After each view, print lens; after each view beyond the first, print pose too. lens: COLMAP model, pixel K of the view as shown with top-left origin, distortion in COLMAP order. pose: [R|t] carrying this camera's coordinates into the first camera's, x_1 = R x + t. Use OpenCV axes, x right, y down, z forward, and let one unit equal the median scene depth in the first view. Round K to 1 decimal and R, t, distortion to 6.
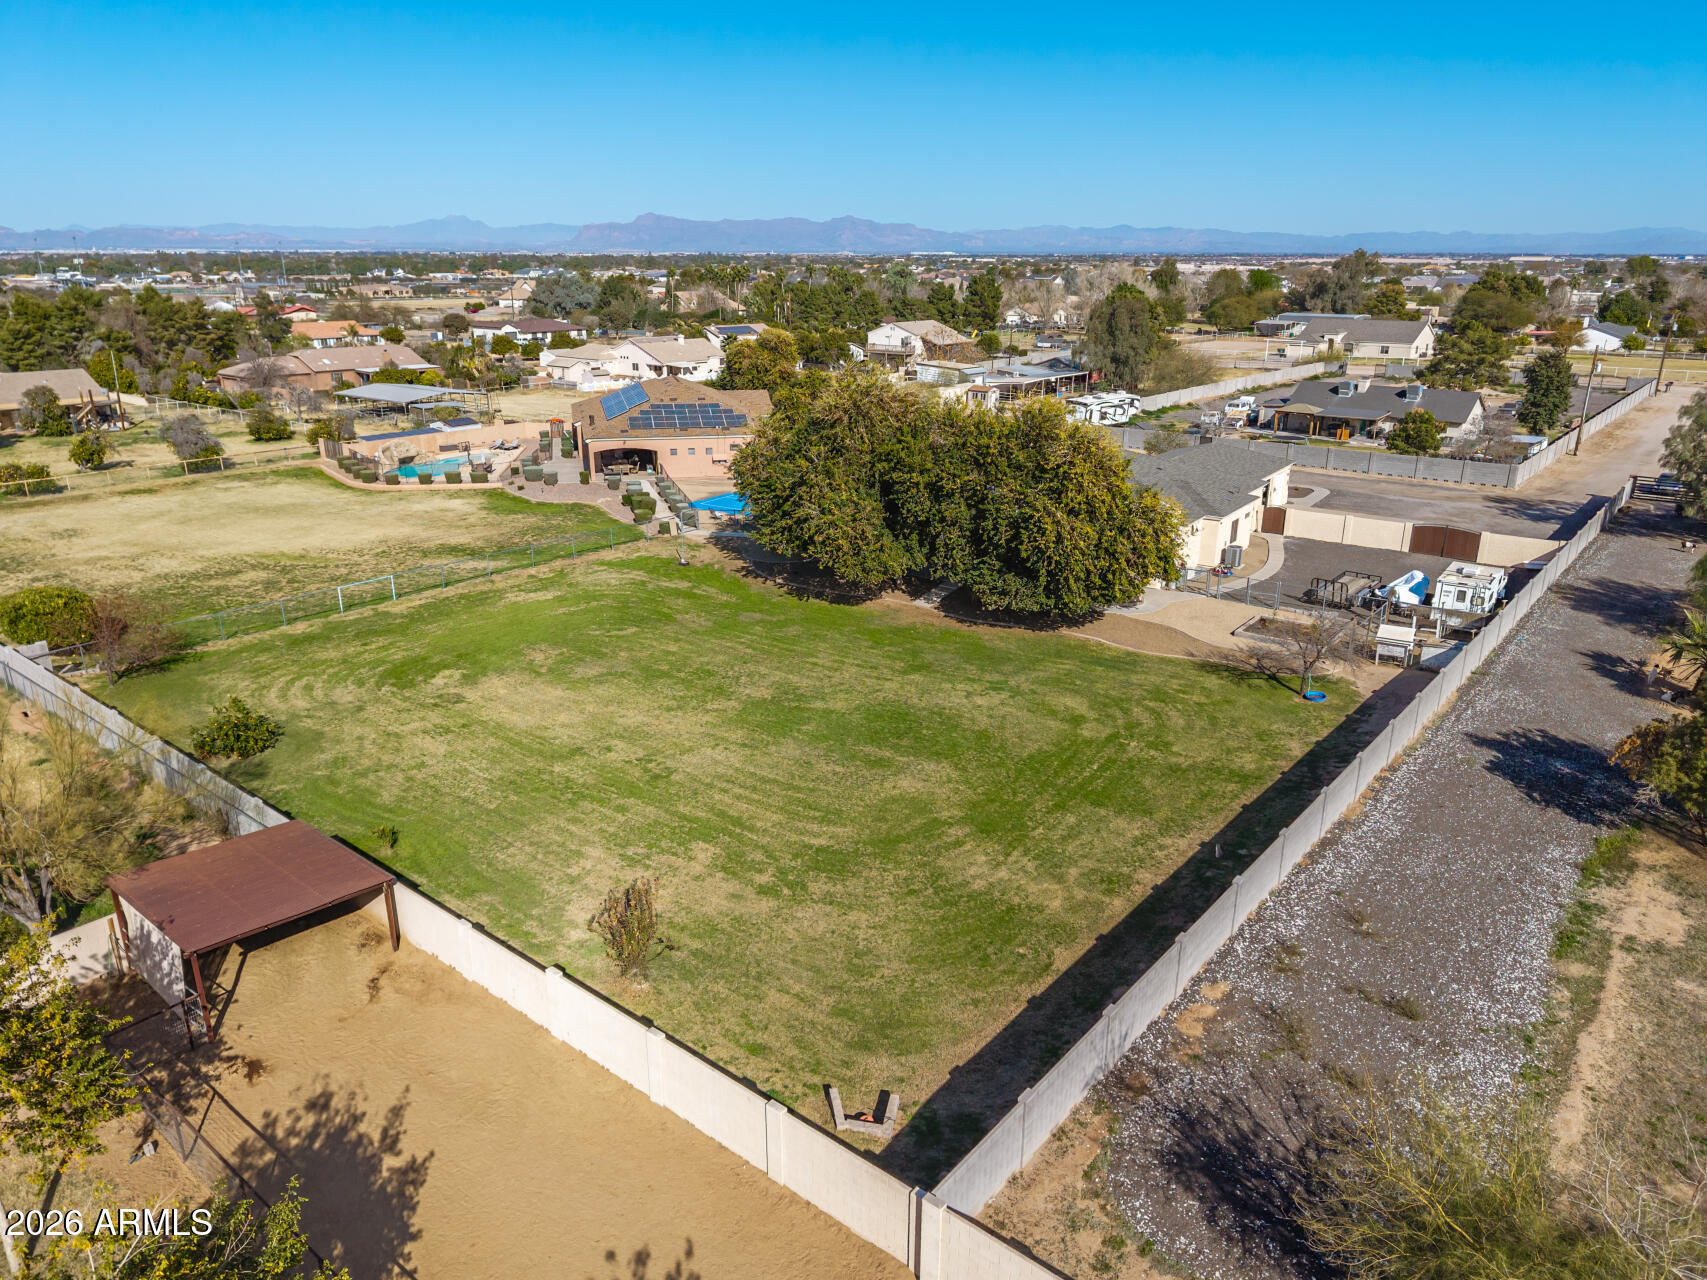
lens RADIAL K [[1149.0, 0, 856.0], [0, 1149.0, 642.0], [0, 0, 1]] dist [0.028899, -0.030980]
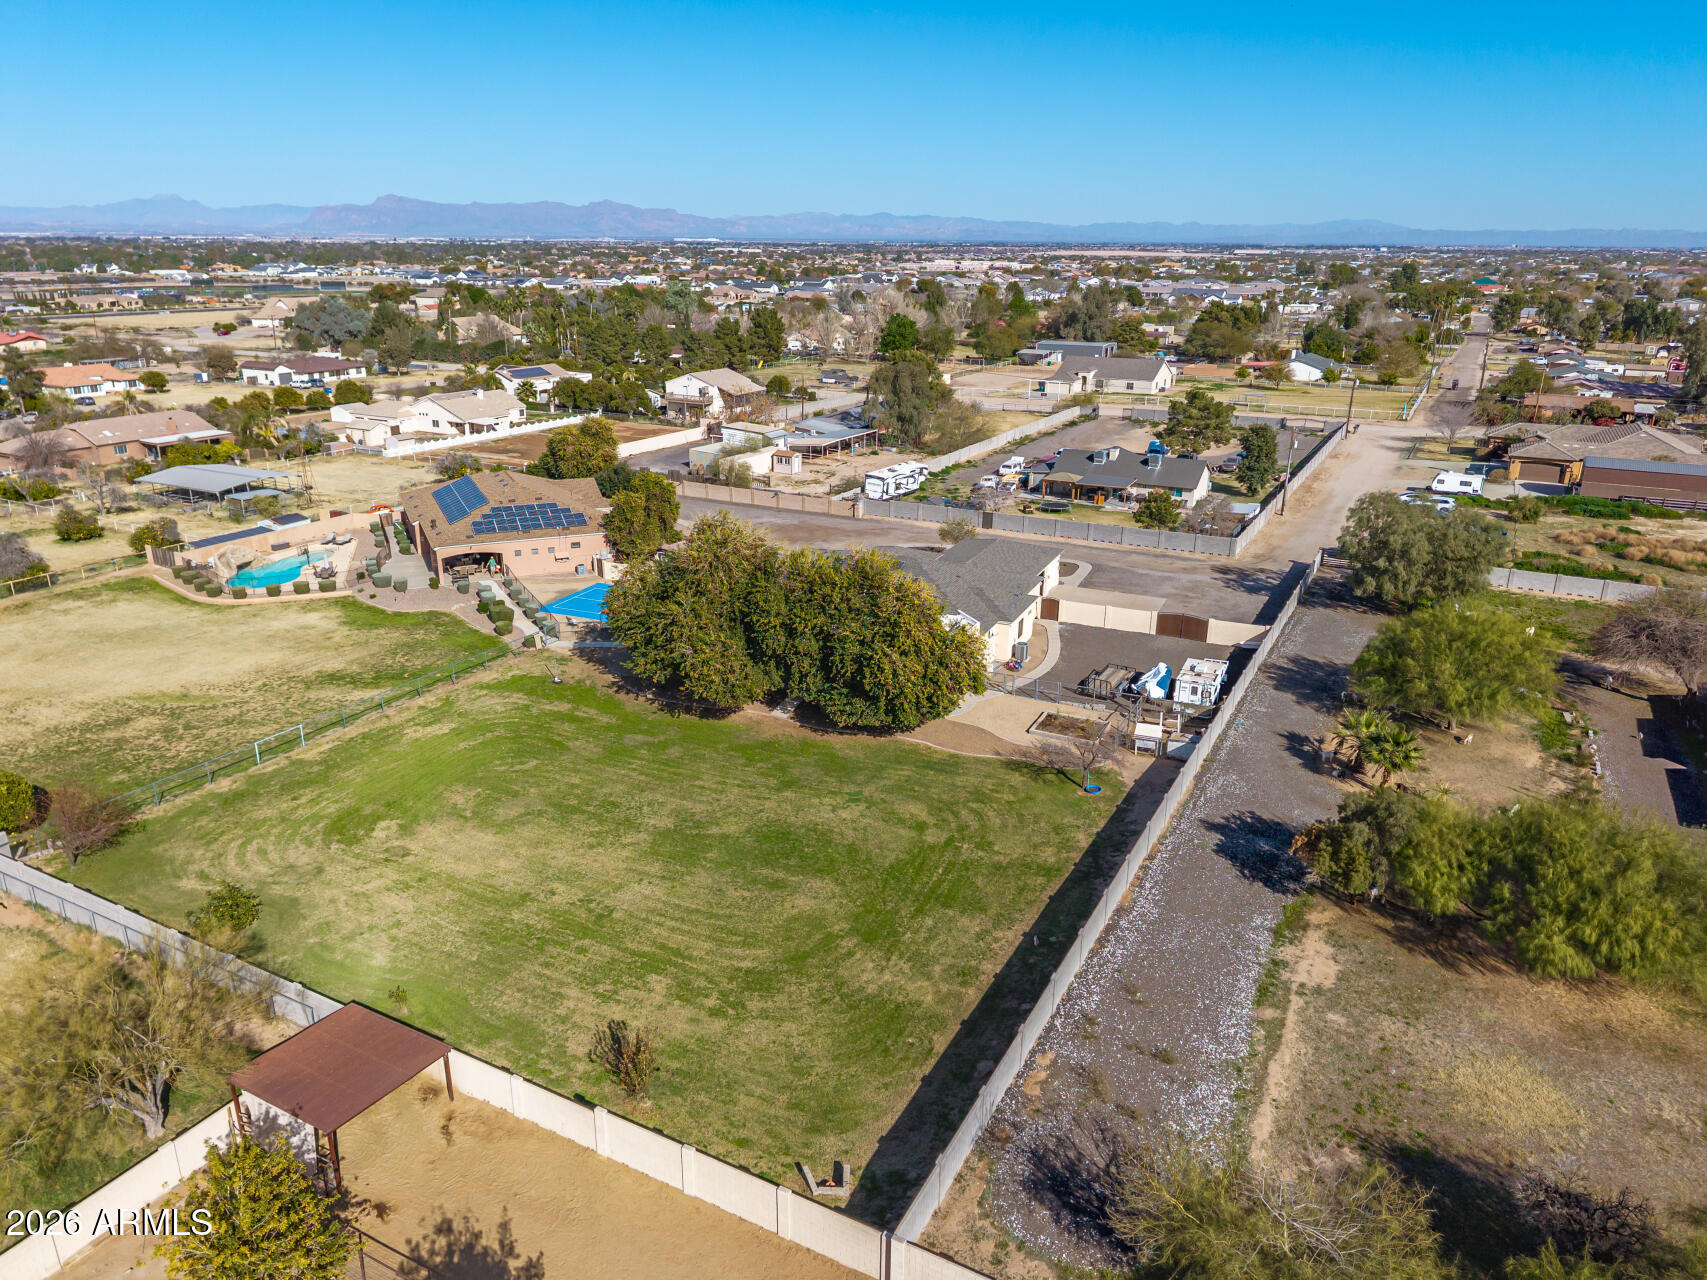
lens RADIAL K [[1156.0, 0, 855.2], [0, 1156.0, 636.0], [0, 0, 1]] dist [0.025320, -0.028702]
pose [[0.981608, -0.057023, 0.182193, -0.090486], [0.056203, 0.998373, 0.009668, -0.143789], [-0.182448, 0.000750, 0.983215, -0.225206]]
